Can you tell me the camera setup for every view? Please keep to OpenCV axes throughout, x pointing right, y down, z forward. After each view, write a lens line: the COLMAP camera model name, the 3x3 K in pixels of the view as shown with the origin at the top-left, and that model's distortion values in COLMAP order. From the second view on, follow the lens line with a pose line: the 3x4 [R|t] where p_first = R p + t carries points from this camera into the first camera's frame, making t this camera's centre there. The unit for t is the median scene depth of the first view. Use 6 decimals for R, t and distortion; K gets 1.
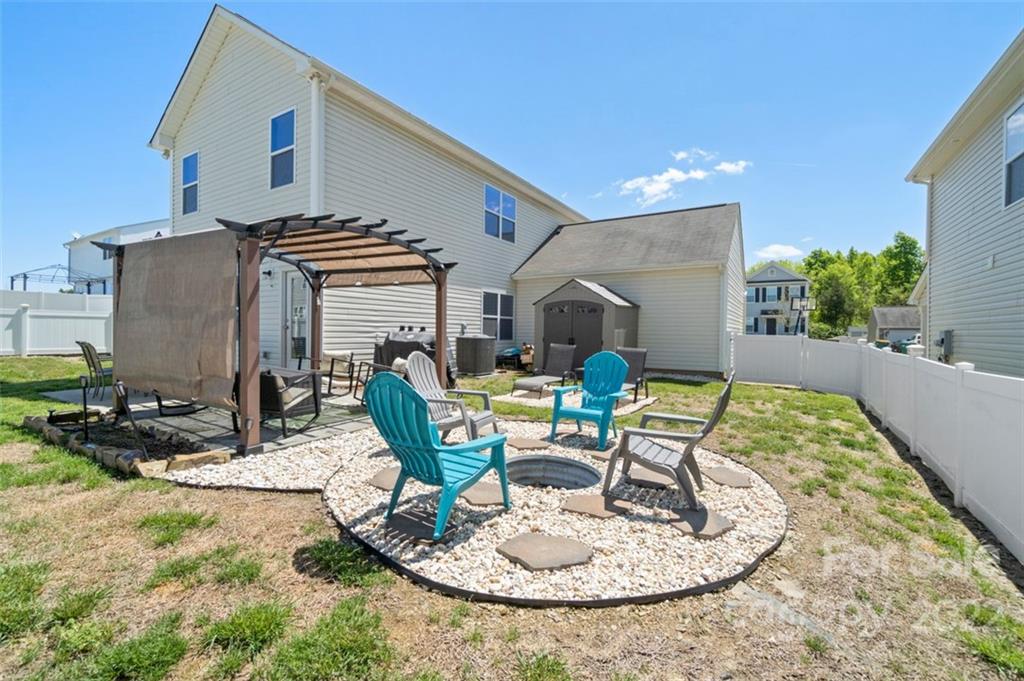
lens RADIAL K [[444.3, 0, 514.1], [0, 444.3, 334.1], [0, 0, 1]] dist [-0.002407, 0.000984]
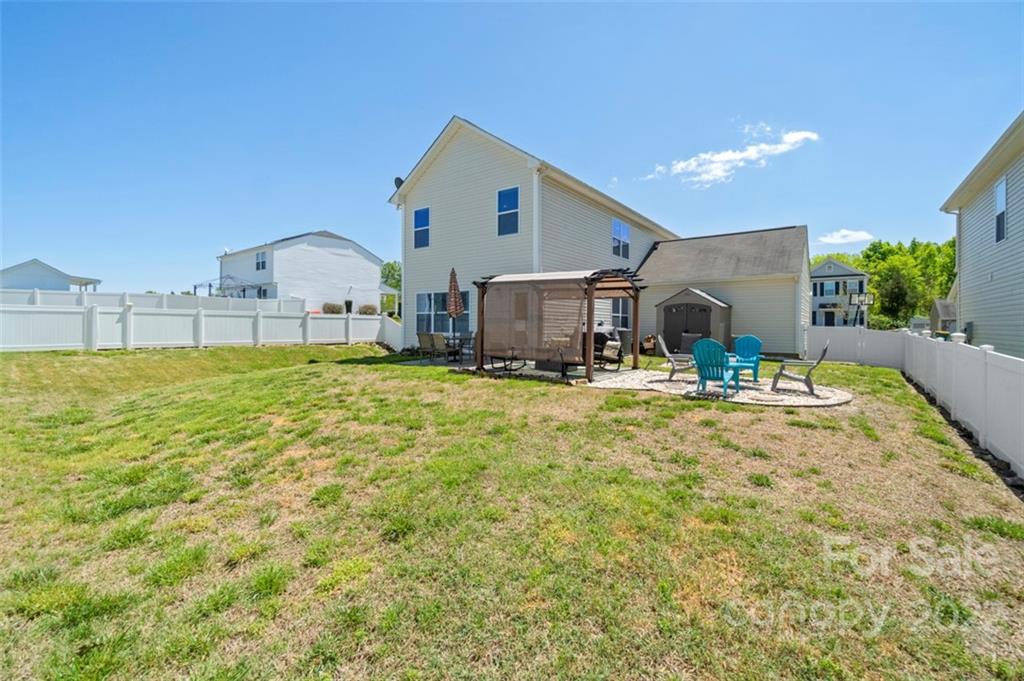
lens RADIAL K [[444.3, 0, 512.5], [0, 444.3, 321.8], [0, 0, 1]] dist [-0.002407, 0.000984]
pose [[0.995795, -0.007333, -0.091317, -0.205918], [0.005936, 0.999861, -0.015561, 0.001951], [0.091419, 0.014953, 0.995700, -0.324914]]
